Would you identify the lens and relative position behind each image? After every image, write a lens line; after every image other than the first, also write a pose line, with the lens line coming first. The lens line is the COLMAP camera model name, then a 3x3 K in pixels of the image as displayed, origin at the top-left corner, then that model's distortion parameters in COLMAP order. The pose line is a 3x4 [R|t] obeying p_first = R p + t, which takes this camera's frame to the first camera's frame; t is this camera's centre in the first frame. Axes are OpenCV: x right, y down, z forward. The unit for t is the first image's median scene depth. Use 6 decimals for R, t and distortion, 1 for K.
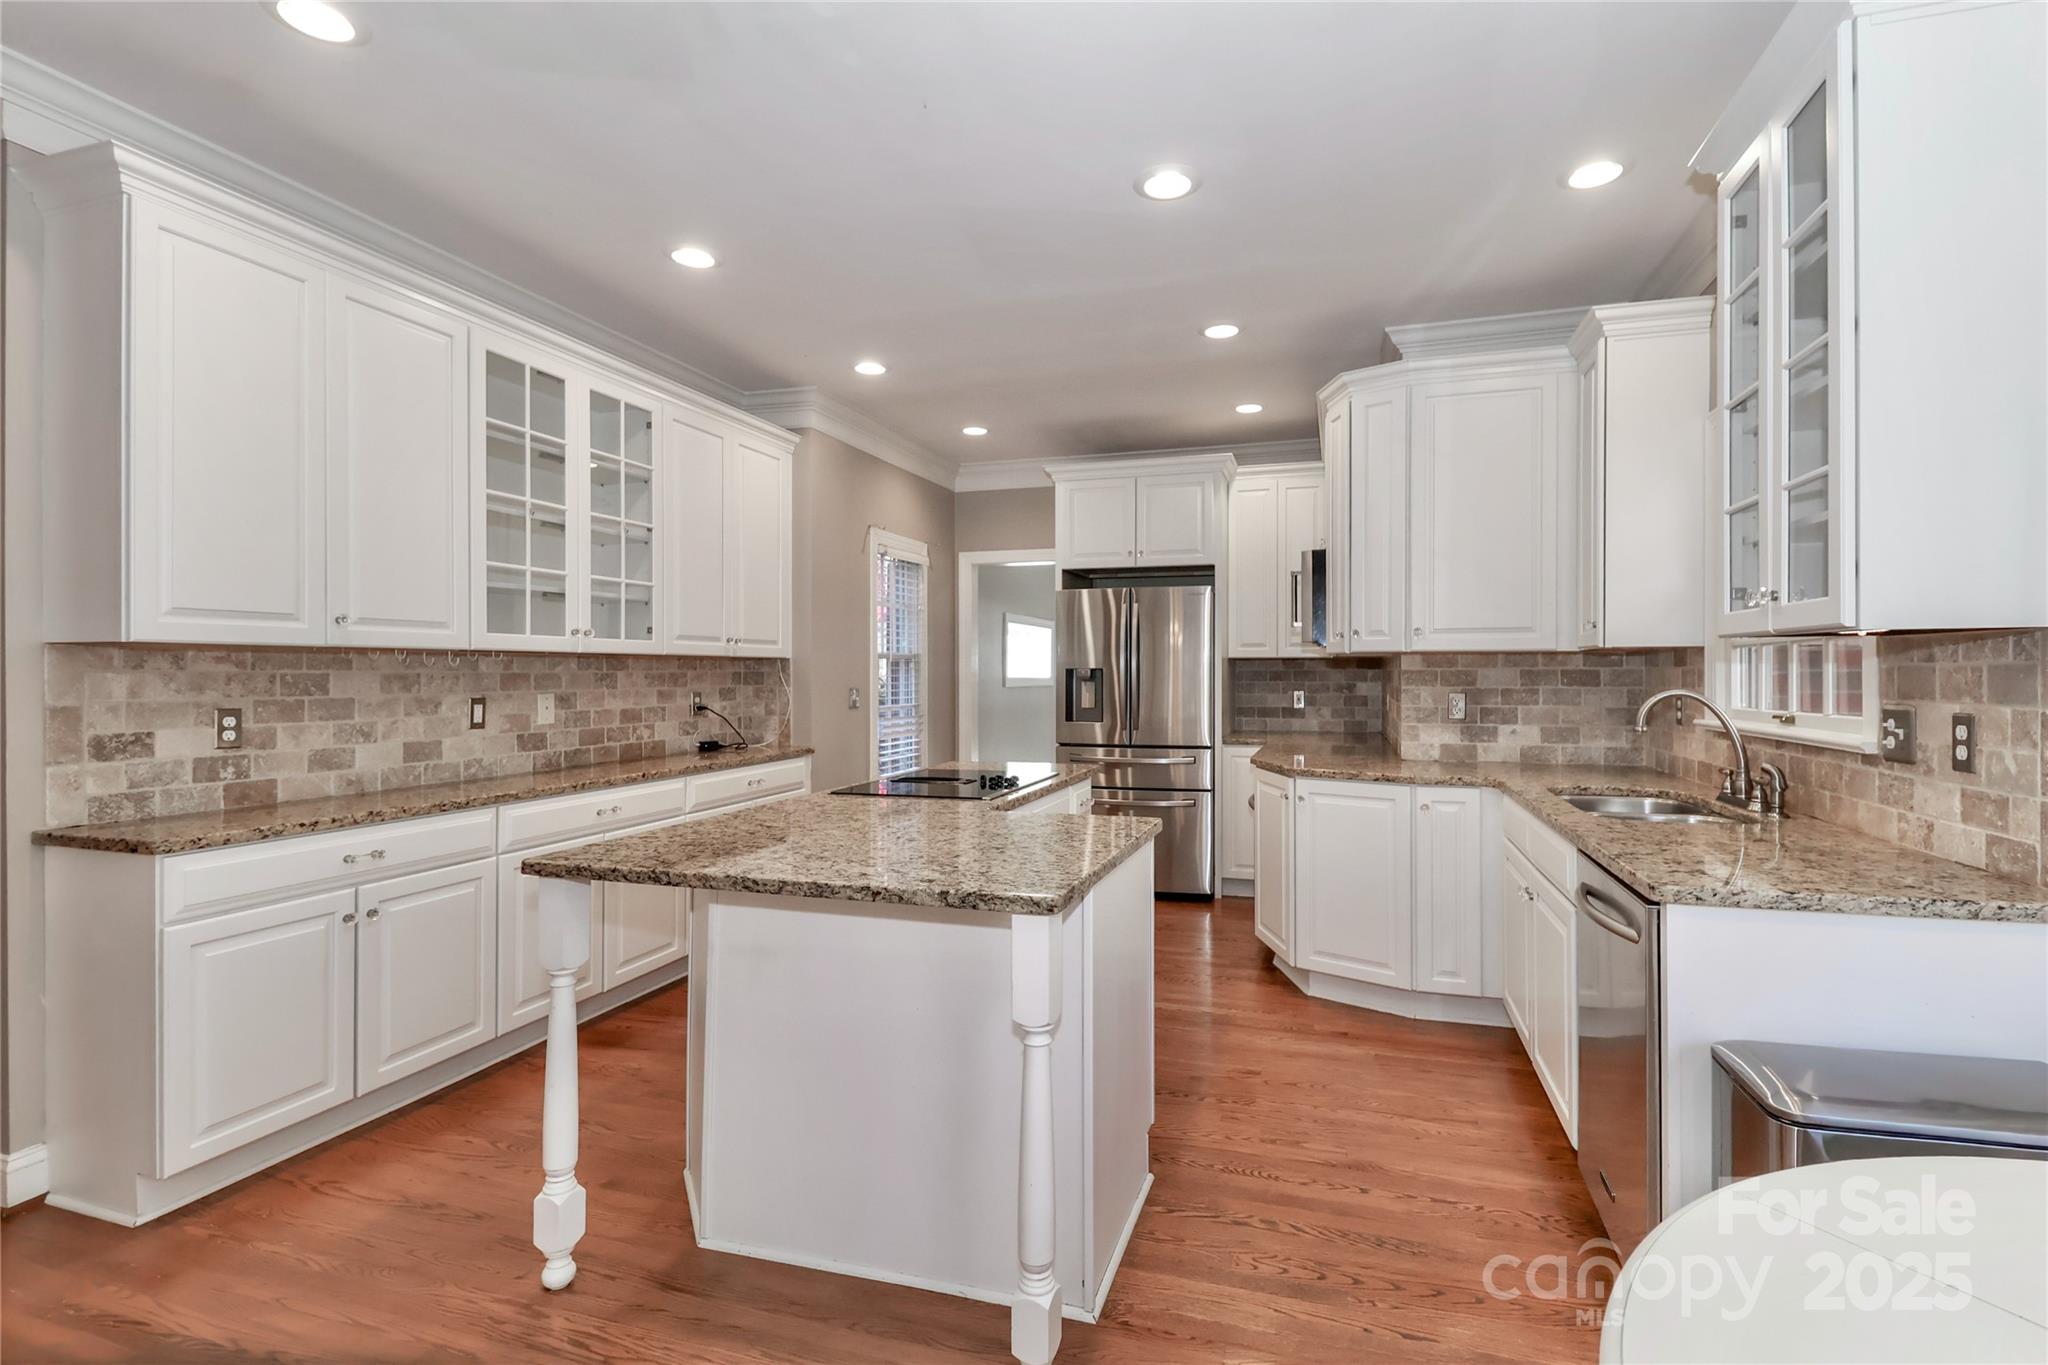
lens RADIAL K [[961.3, 0, 1034.4], [0, 961.3, 681.1], [0, 0, 1]] dist [0.014690, -0.009586]
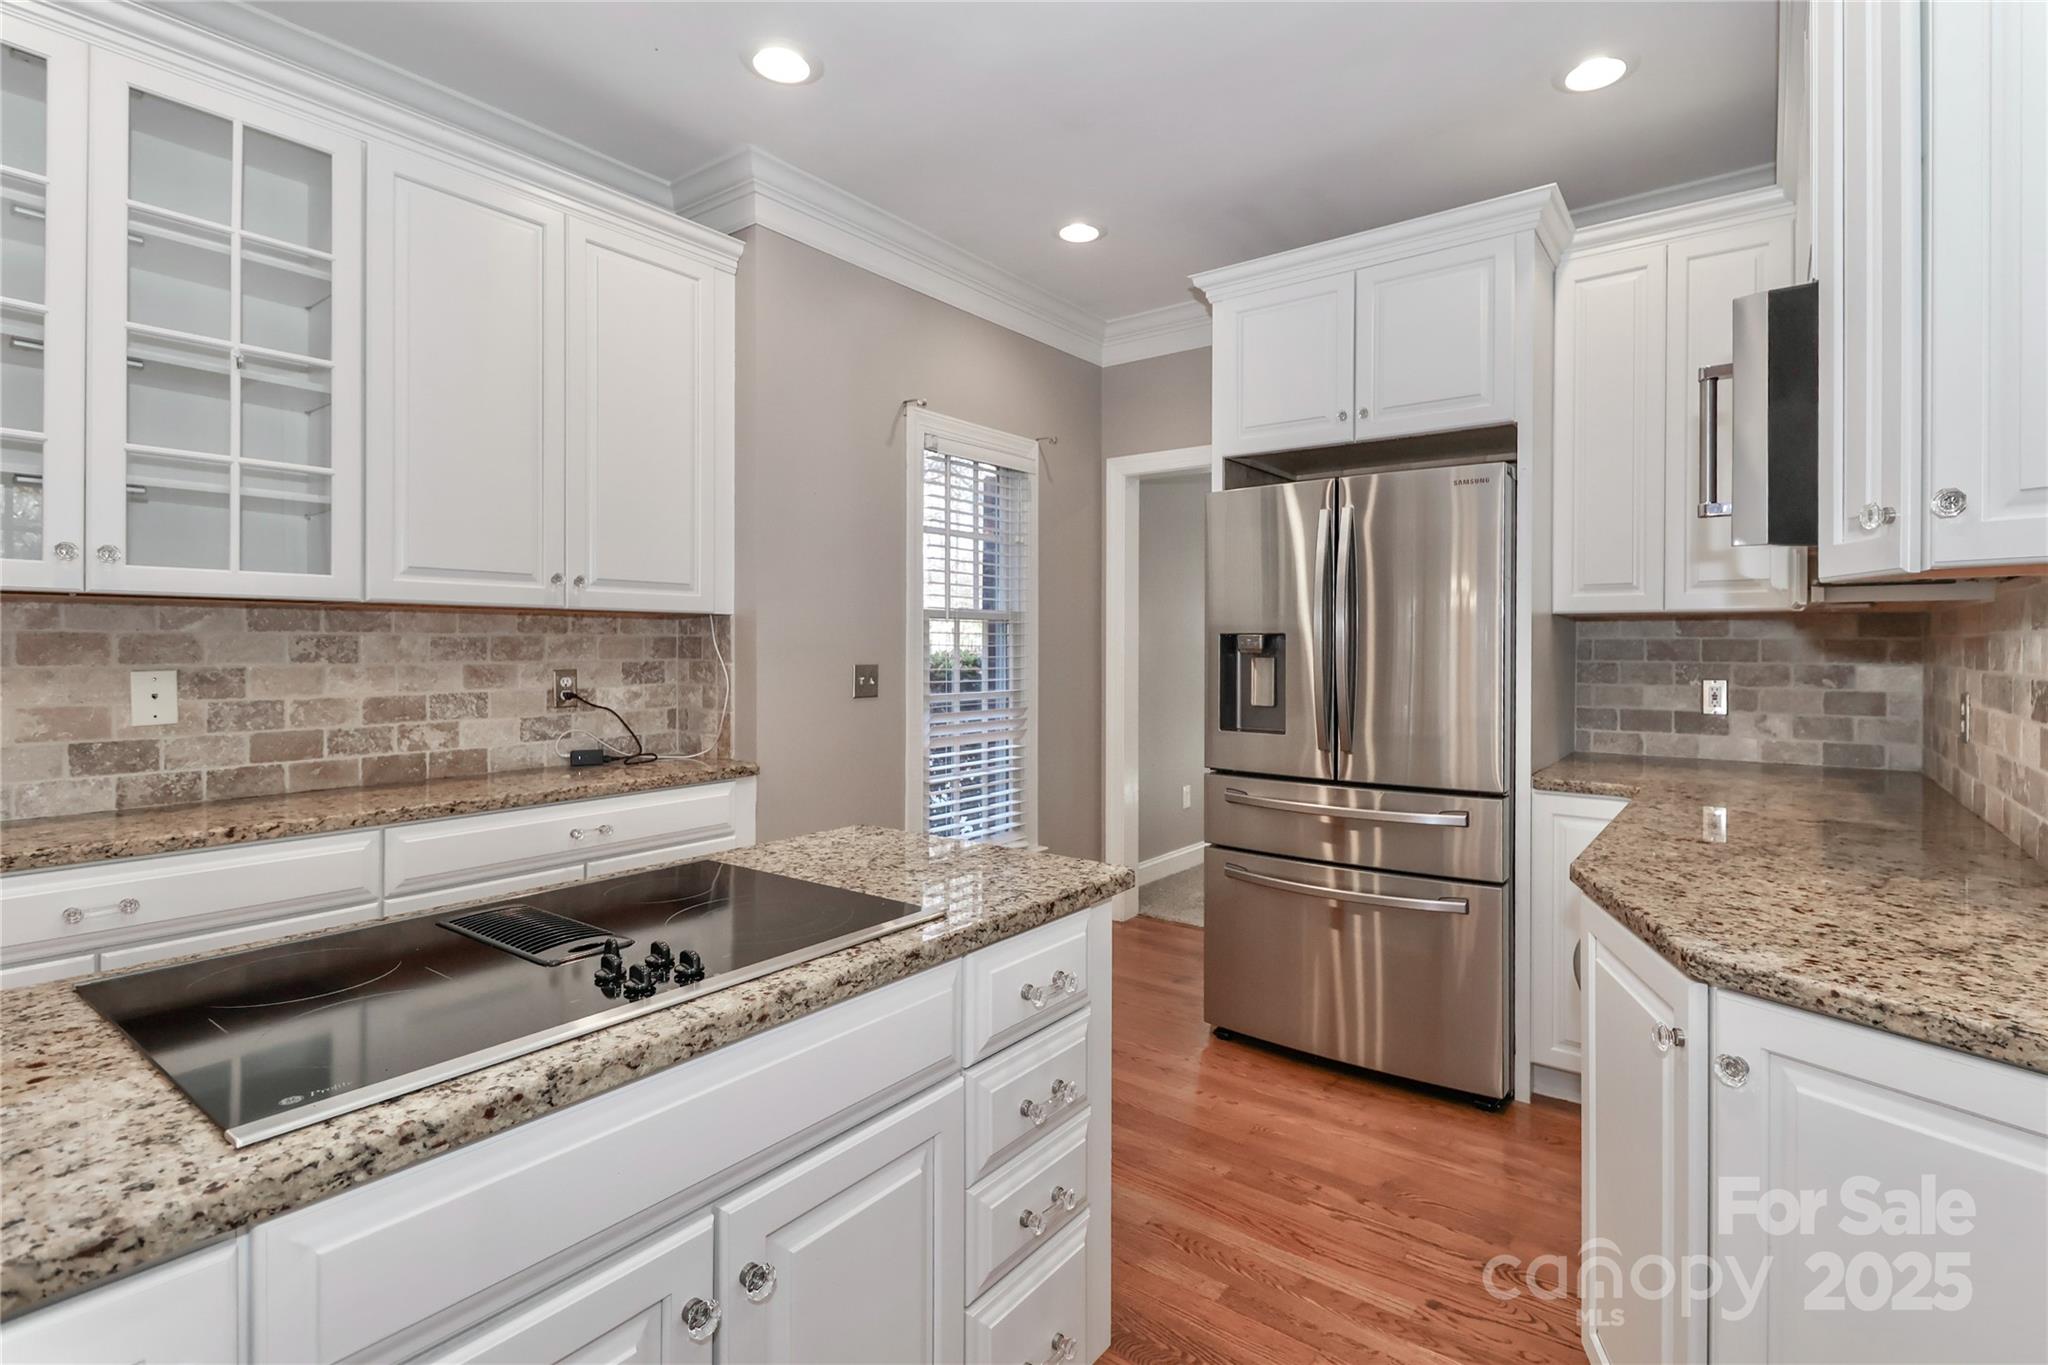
lens RADIAL K [[961.3, 0, 1062.6], [0, 961.3, 644.8], [0, 0, 1]] dist [0.014690, -0.009586]
pose [[0.949759, 0.005406, -0.312935, 0.150569], [-0.008524, 0.999927, -0.008598, -0.001335], [0.312866, 0.010833, 0.949736, 0.570562]]
